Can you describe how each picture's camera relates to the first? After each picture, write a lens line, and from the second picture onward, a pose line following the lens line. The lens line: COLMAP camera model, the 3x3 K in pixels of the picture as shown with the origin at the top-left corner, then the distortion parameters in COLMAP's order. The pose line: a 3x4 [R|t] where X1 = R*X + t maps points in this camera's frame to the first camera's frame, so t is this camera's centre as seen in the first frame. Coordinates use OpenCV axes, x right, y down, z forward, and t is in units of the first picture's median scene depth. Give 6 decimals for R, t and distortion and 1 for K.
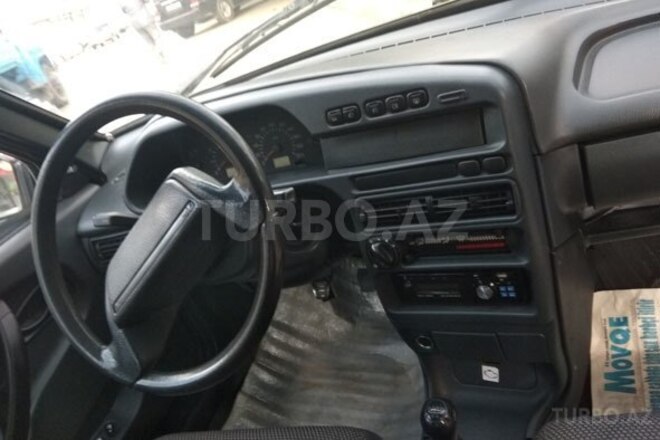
lens RADIAL K [[539.6, 0, 330.0], [0, 539.6, 220.0], [0, 0, 1]] dist [0.004706, -0.002356]
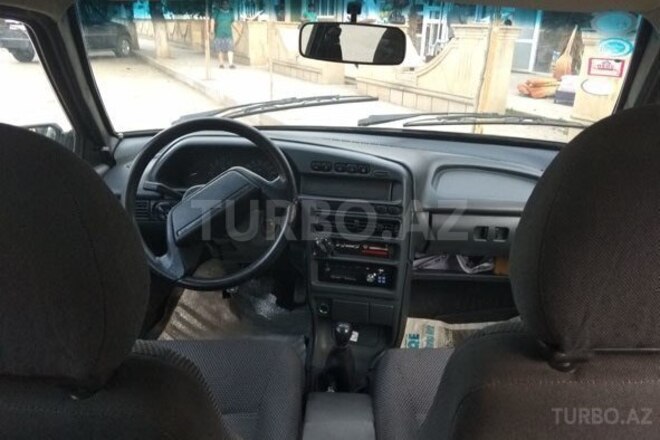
lens RADIAL K [[539.6, 0, 330.0], [0, 539.6, 220.0], [0, 0, 1]] dist [0.004706, -0.002356]
pose [[0.902236, 0.262465, 0.342172, -0.530023], [-0.200145, 0.957681, -0.206854, 0.354755], [-0.381984, 0.118147, 0.916586, -0.680860]]
